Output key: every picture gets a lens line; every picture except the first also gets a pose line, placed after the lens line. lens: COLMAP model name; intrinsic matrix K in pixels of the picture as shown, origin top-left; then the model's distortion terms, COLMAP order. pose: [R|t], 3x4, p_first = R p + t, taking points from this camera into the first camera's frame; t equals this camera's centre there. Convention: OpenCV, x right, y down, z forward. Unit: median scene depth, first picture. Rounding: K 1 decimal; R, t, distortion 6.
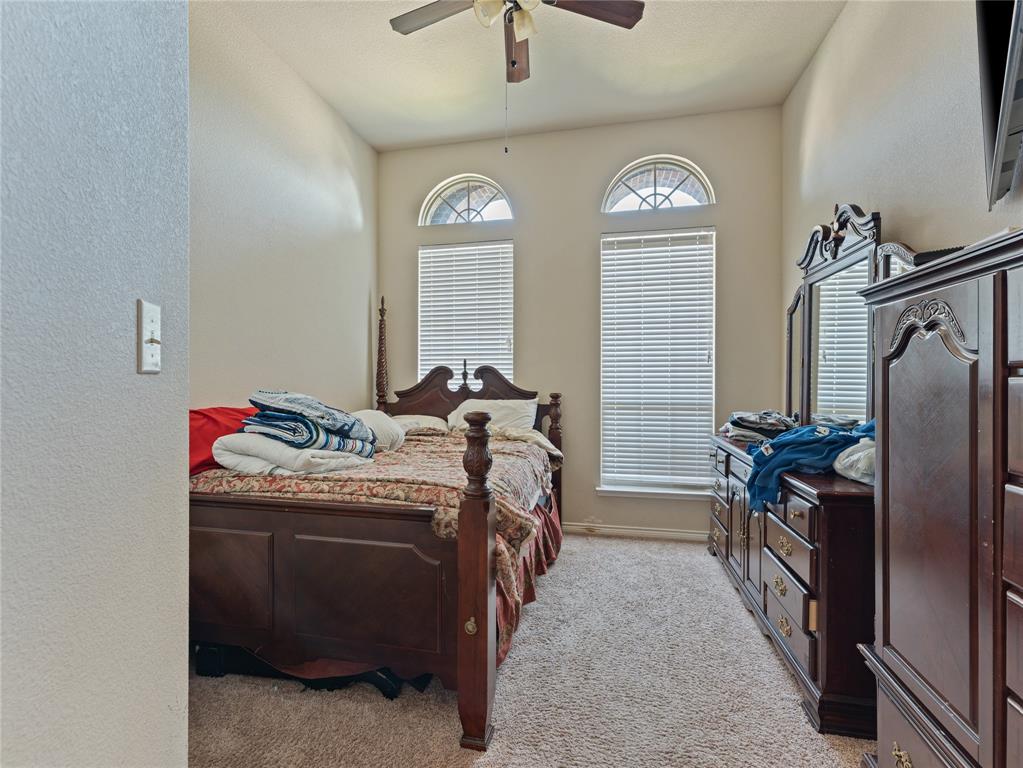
lens RADIAL K [[457.8, 0, 511.1], [0, 457.8, 378.0], [0, 0, 1]] dist [0.000681, -0.000469]
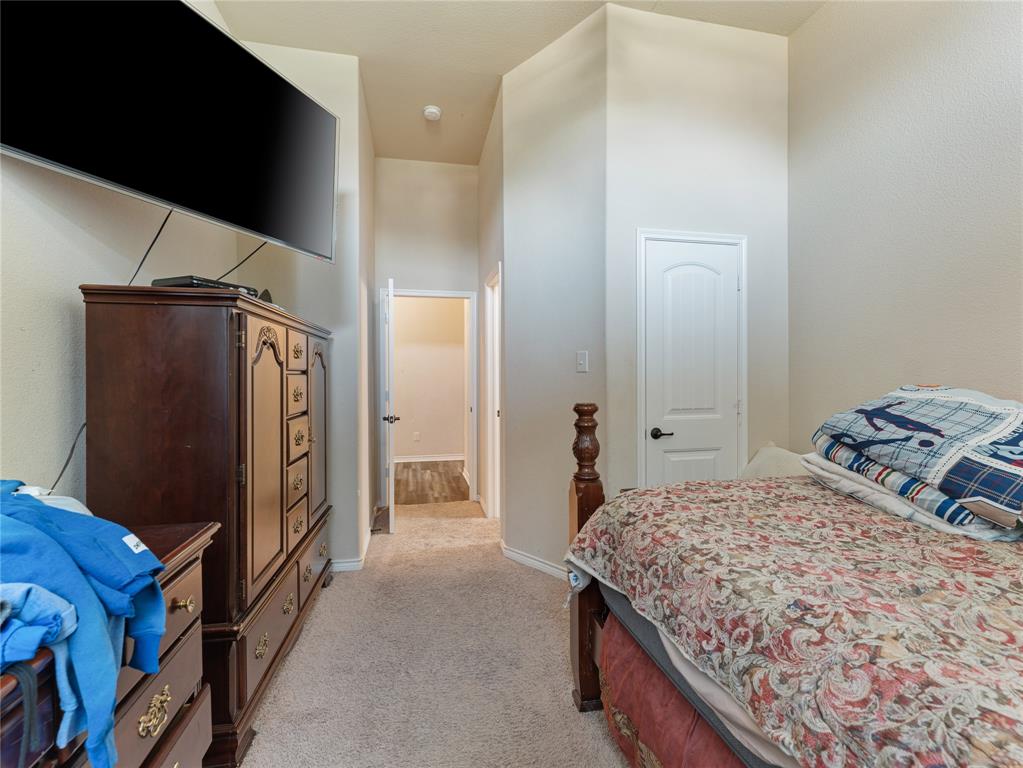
lens RADIAL K [[457.8, 0, 511.1], [0, 457.8, 378.0], [0, 0, 1]] dist [0.000681, -0.000469]
pose [[-0.917107, -0.000227, -0.398641, 0.446064], [-0.001279, 0.999996, 0.002373, 0.004156], [0.398639, 0.002686, -0.917104, 1.475302]]
